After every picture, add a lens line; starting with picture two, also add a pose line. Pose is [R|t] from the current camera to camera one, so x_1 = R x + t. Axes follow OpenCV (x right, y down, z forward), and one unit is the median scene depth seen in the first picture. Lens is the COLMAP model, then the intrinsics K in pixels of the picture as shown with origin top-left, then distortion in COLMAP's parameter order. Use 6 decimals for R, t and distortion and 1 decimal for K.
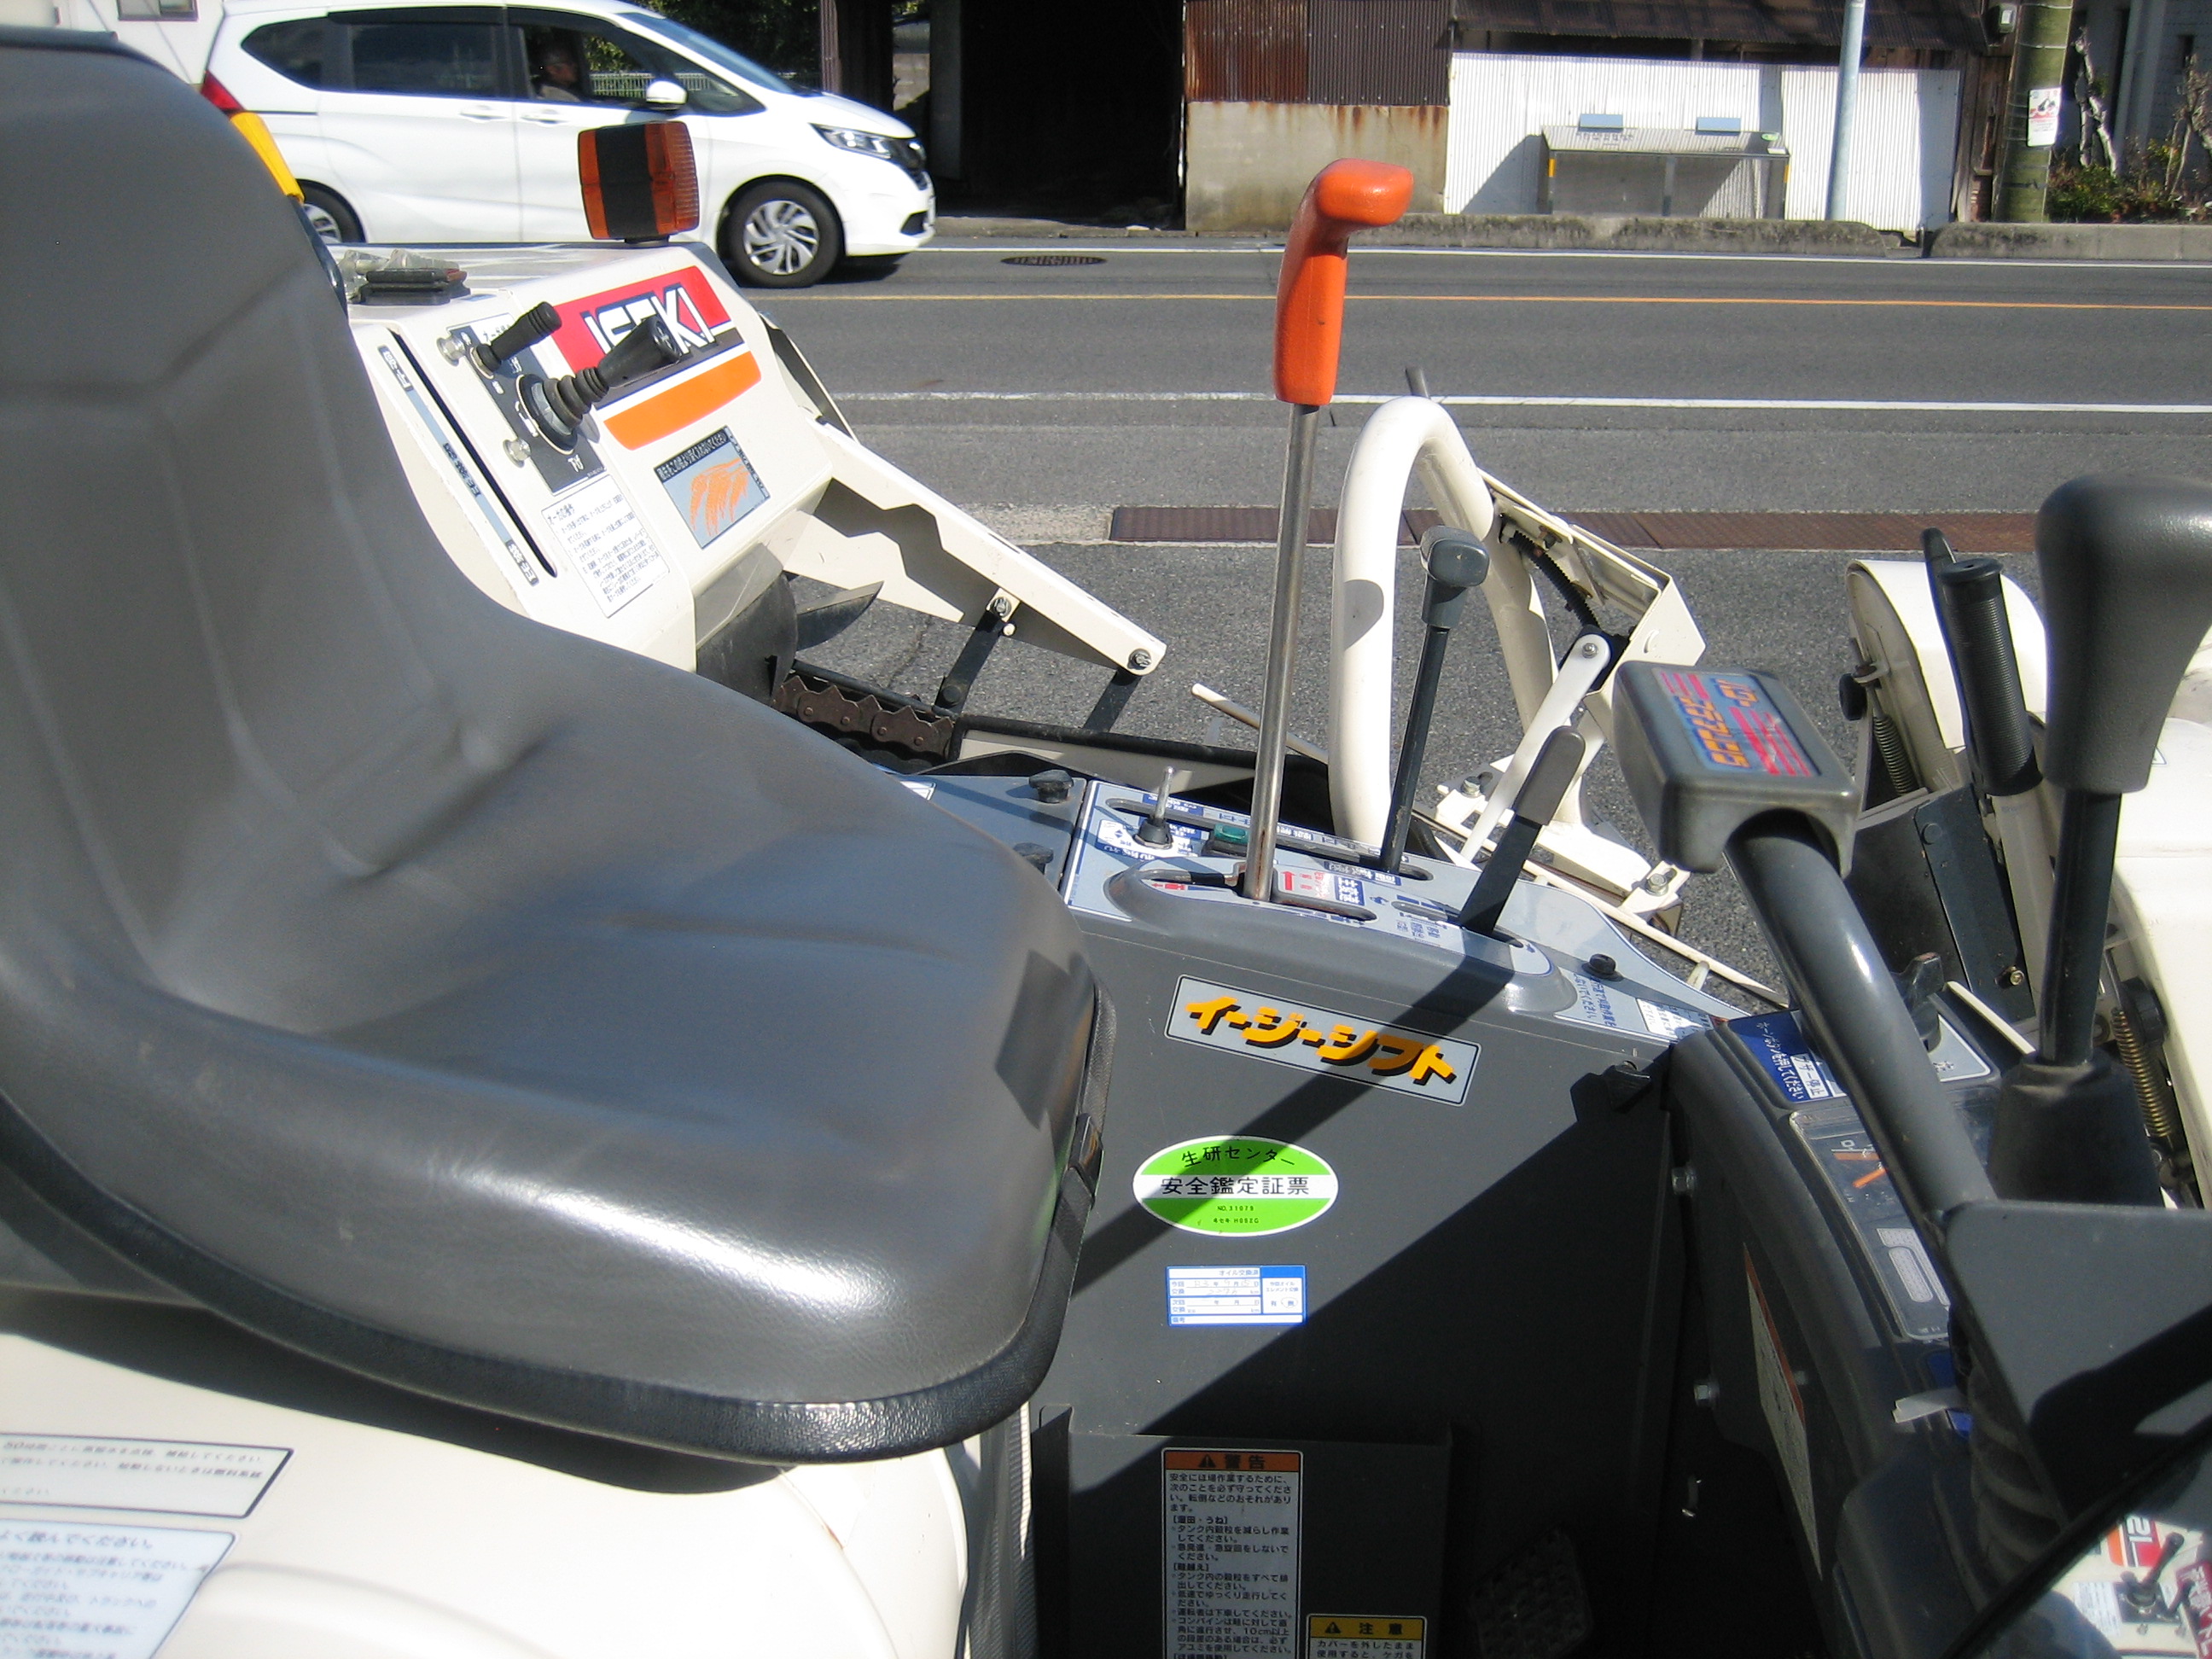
lens RADIAL K [[2300.1, 0, 1139.5], [0, 2300.1, 827.7], [0, 0, 1]] dist [-0.155501, 0.200620]
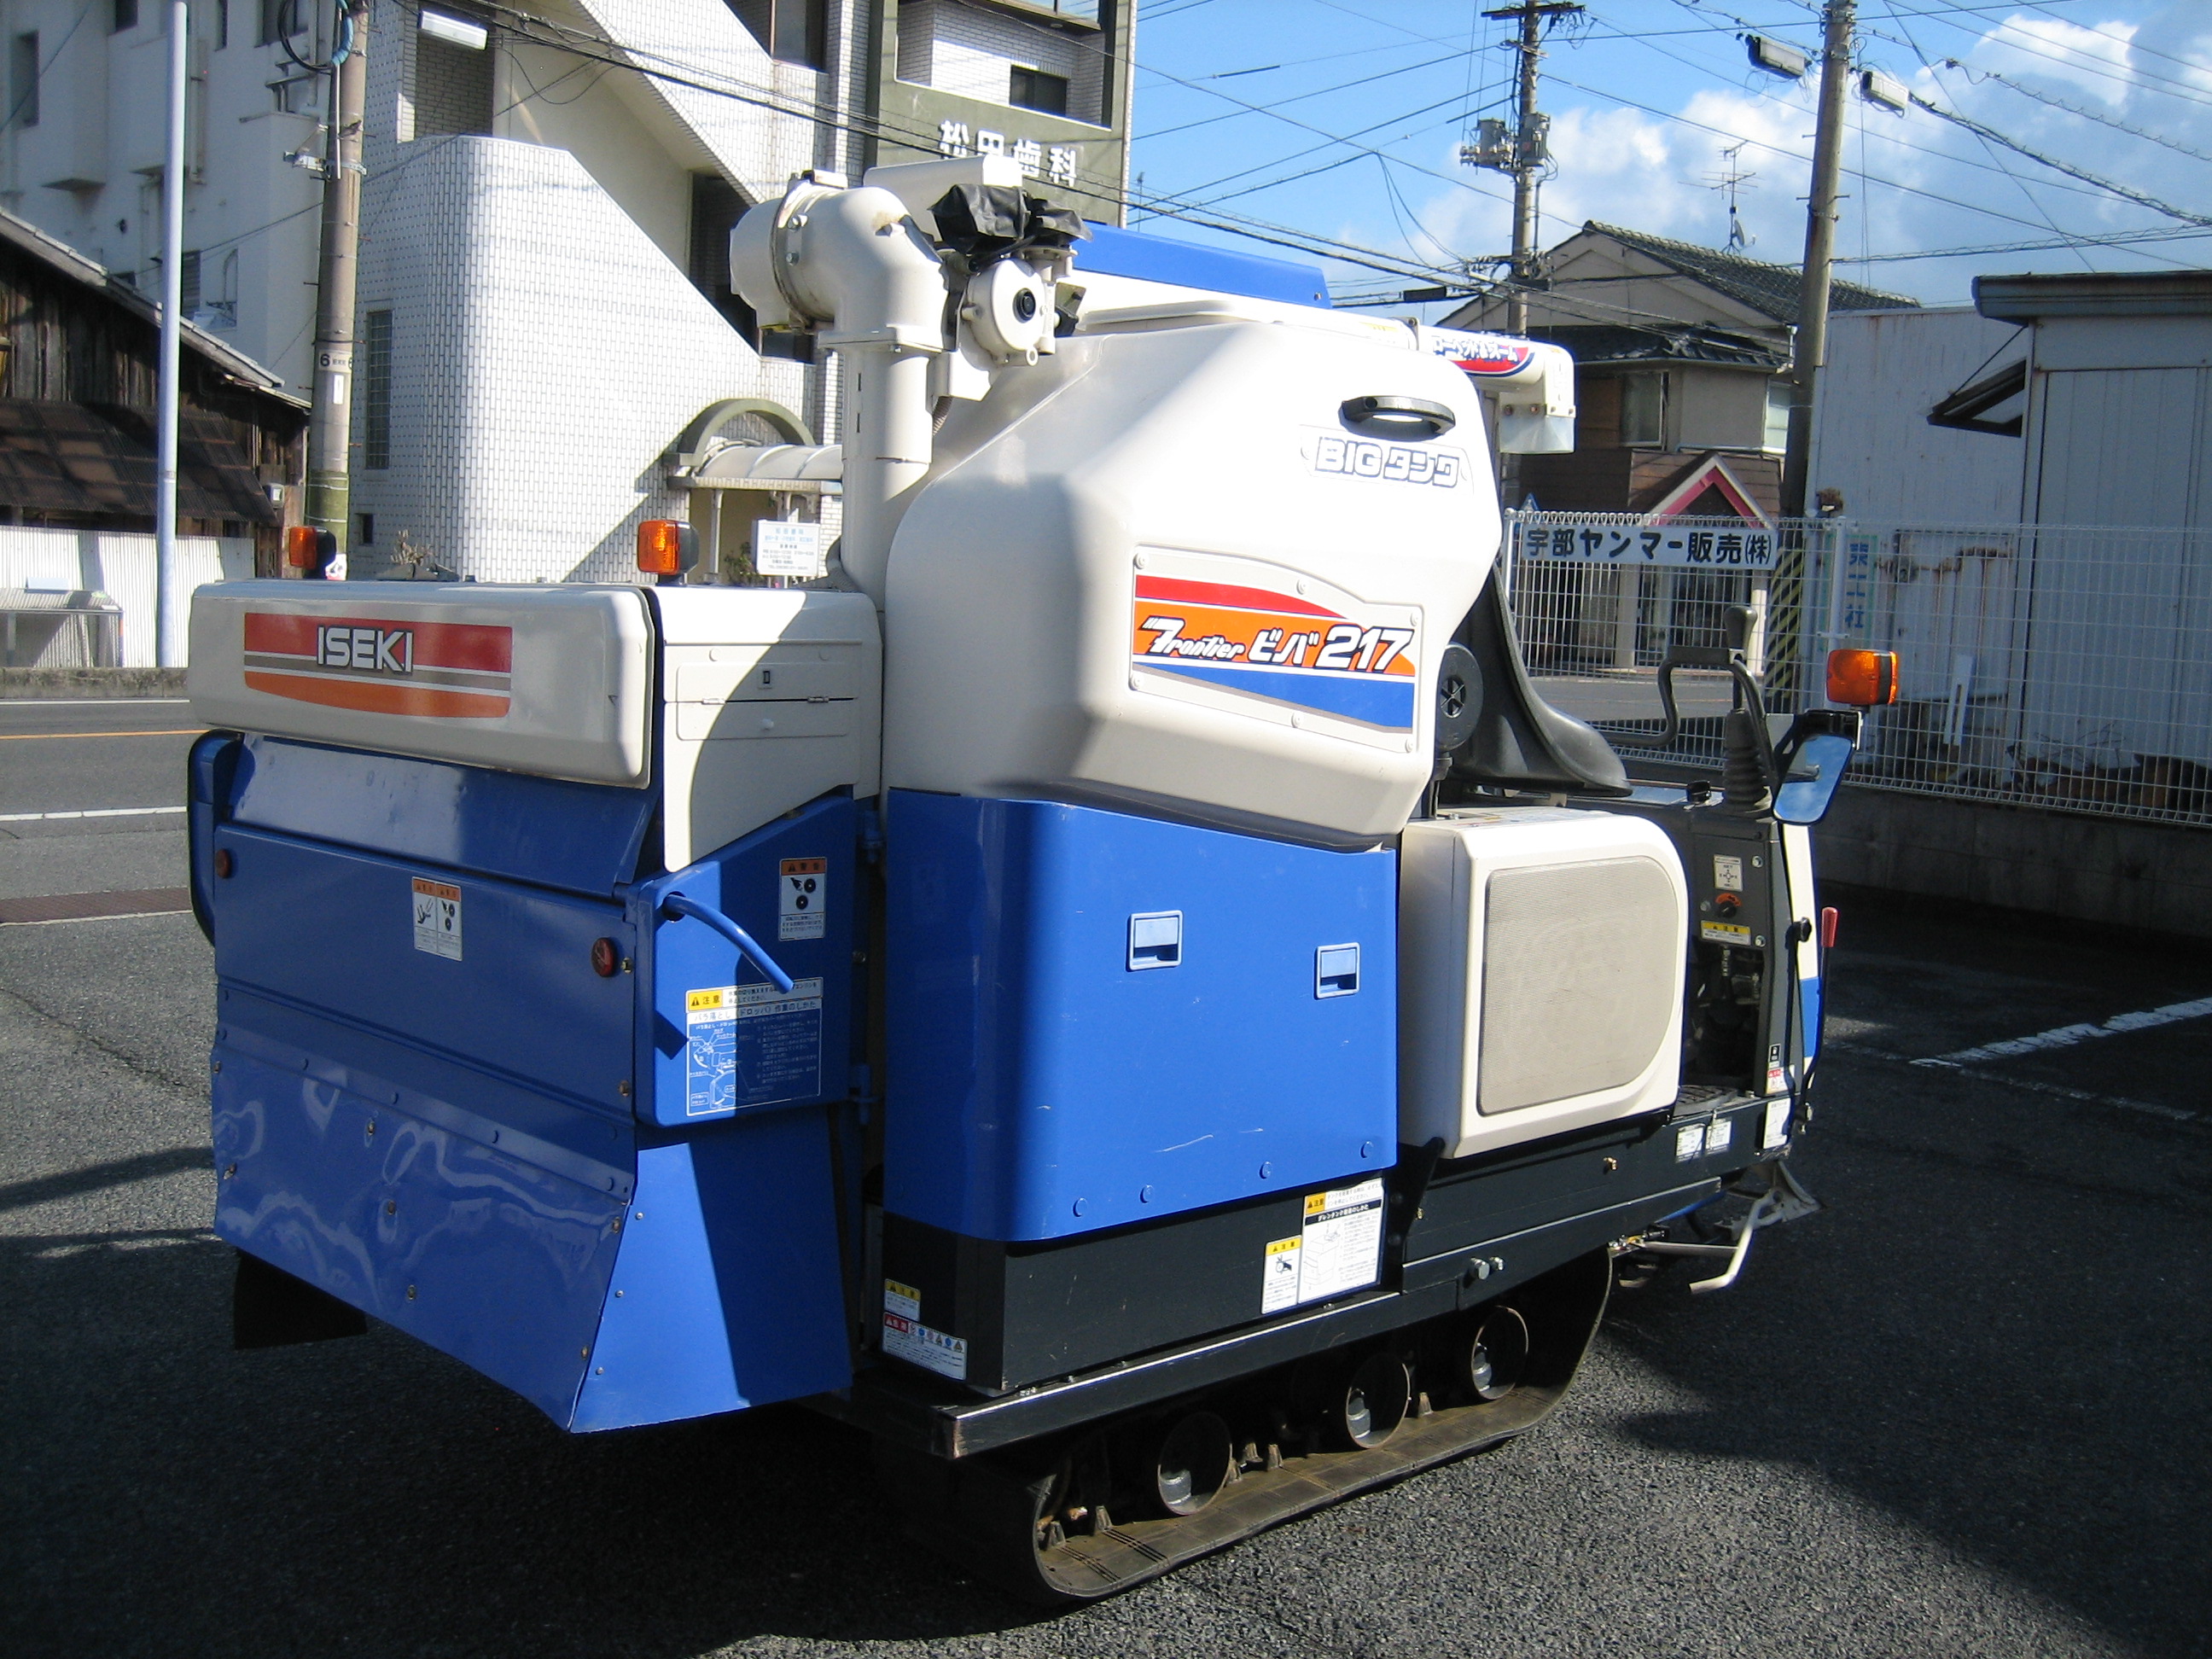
lens RADIAL K [[2300.1, 0, 1139.5], [0, 2300.1, 827.7], [0, 0, 1]] dist [-0.155501, 0.200620]
pose [[0.679828, -0.055649, 0.731257, -0.178663], [0.200692, 0.973171, -0.112520, 0.027167], [-0.705376, 0.223252, 0.672758, -0.064281]]
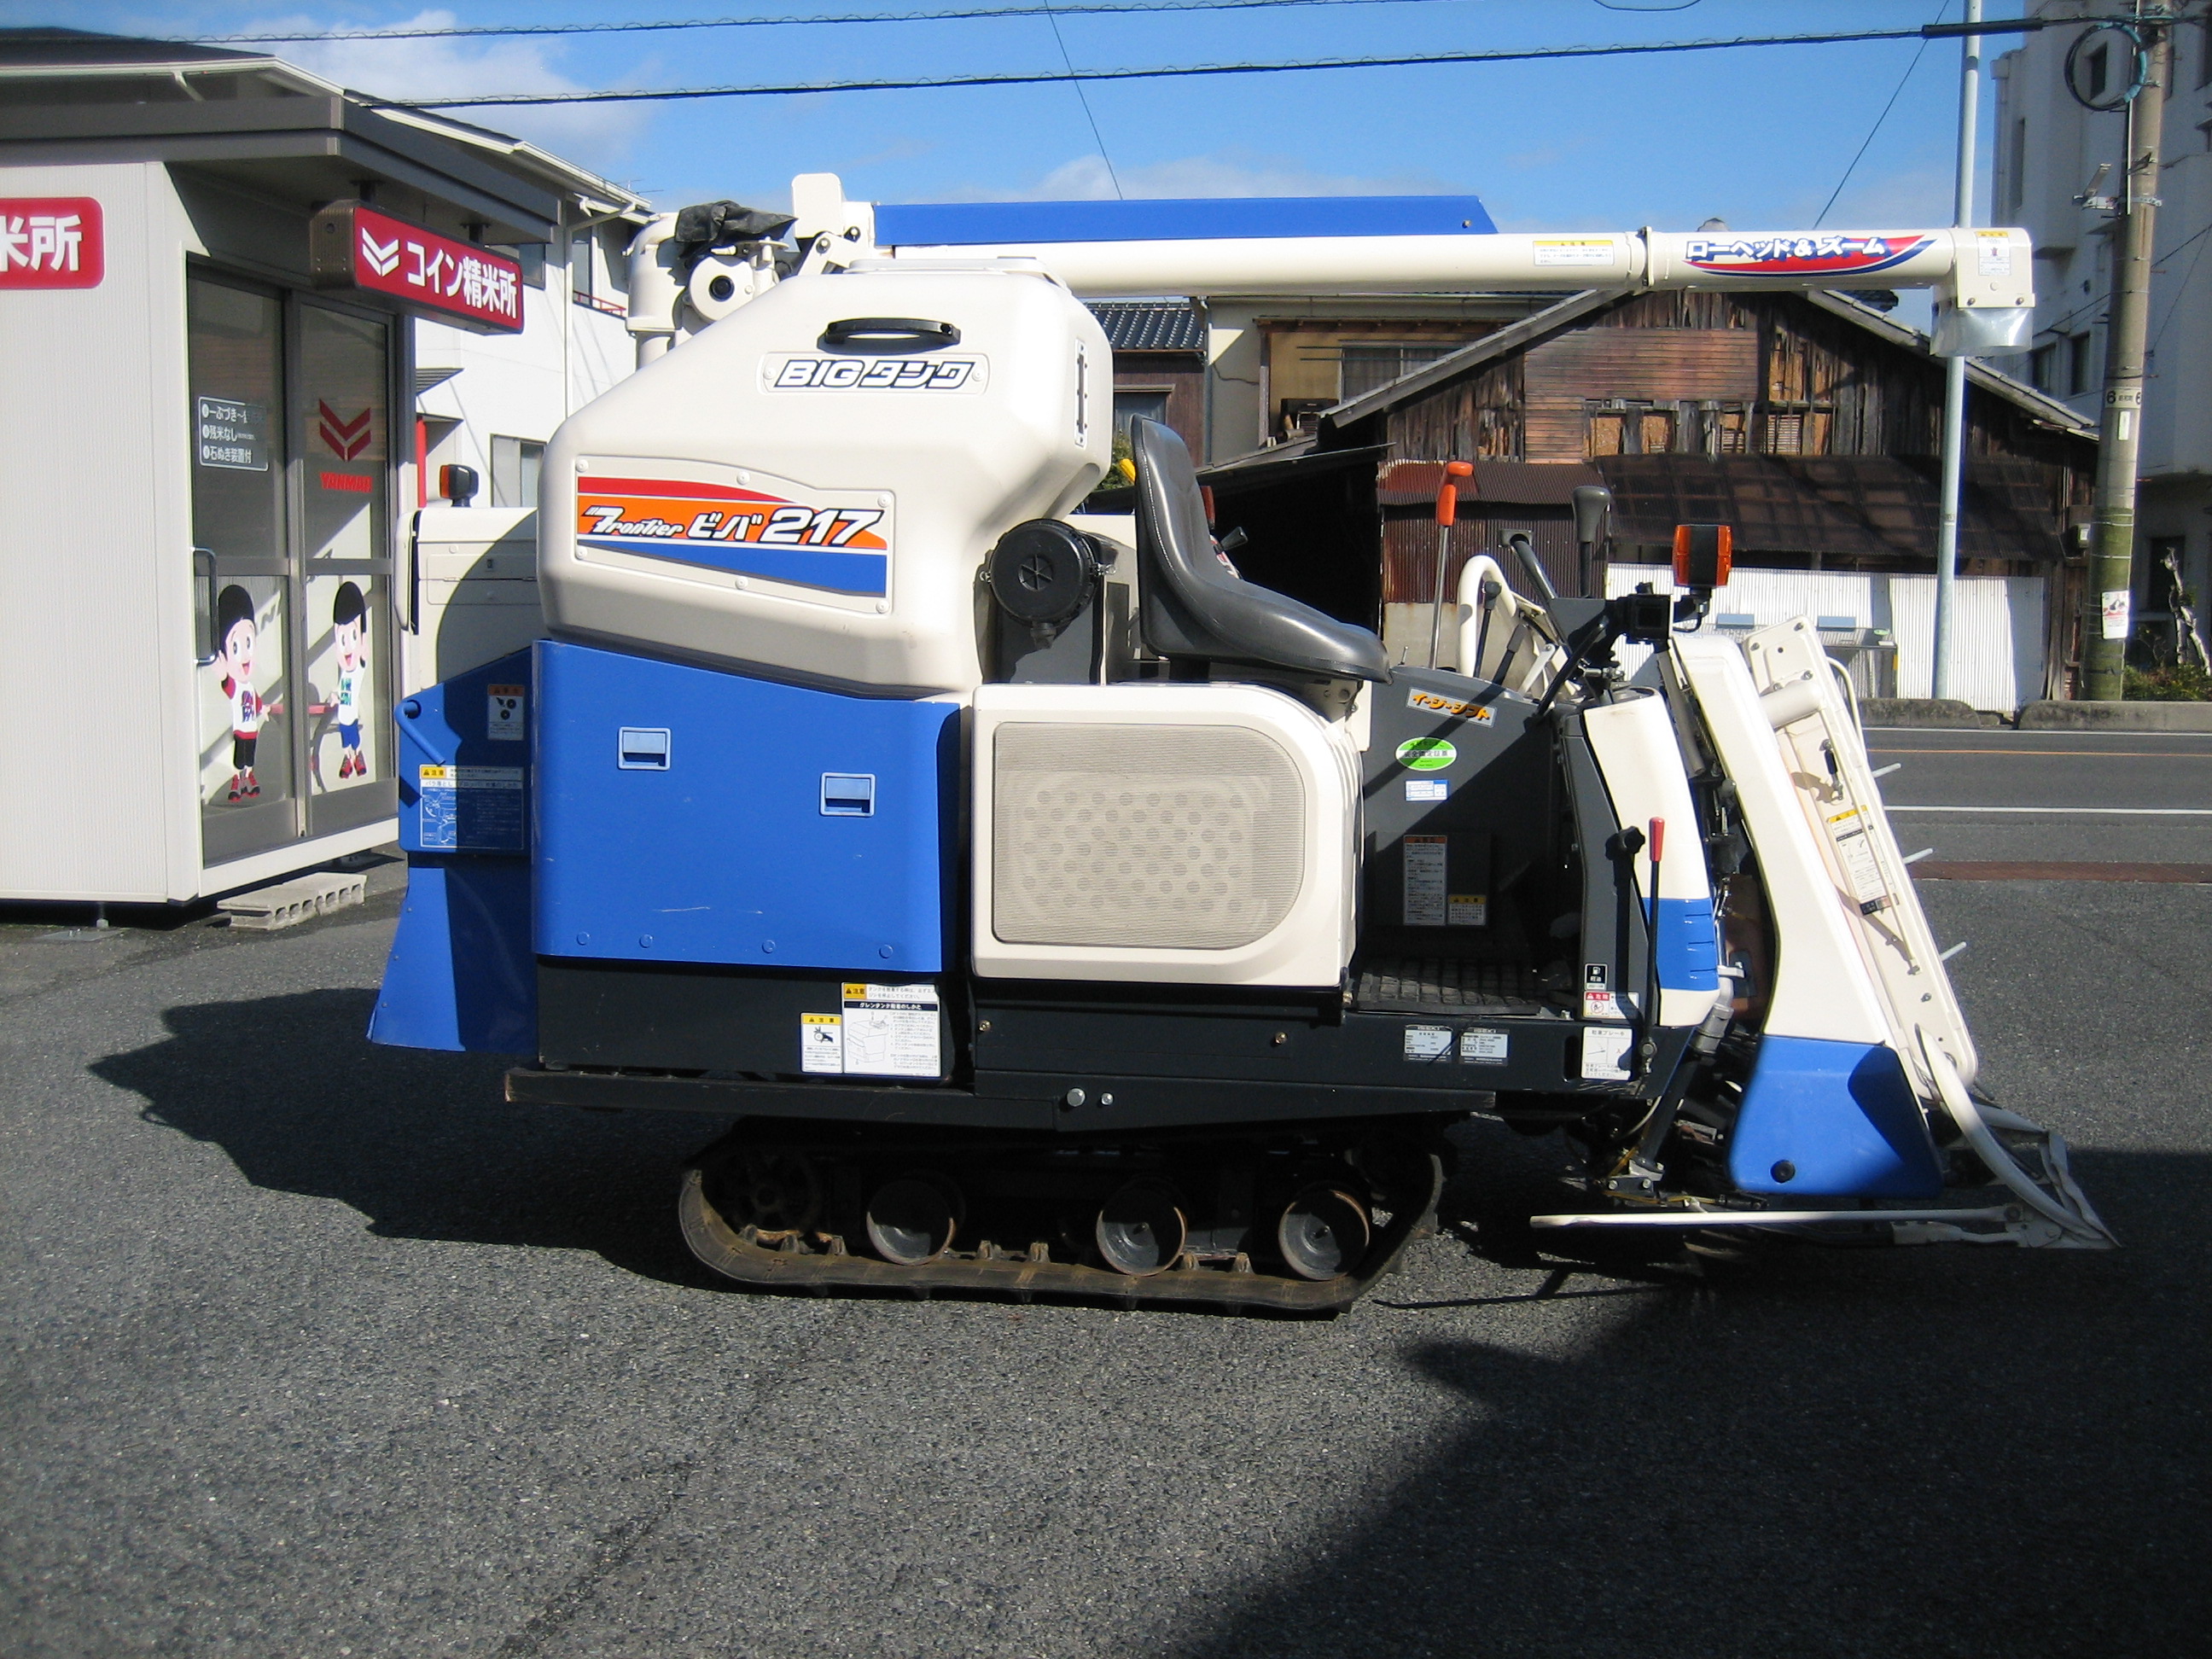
lens RADIAL K [[2300.1, 0, 1139.5], [0, 2300.1, 827.7], [0, 0, 1]] dist [-0.155501, 0.200620]
pose [[0.996575, 0.012980, -0.081667, -0.007211], [-0.031017, 0.974172, -0.223667, 0.068218], [0.076655, 0.225434, 0.971238, -0.152863]]
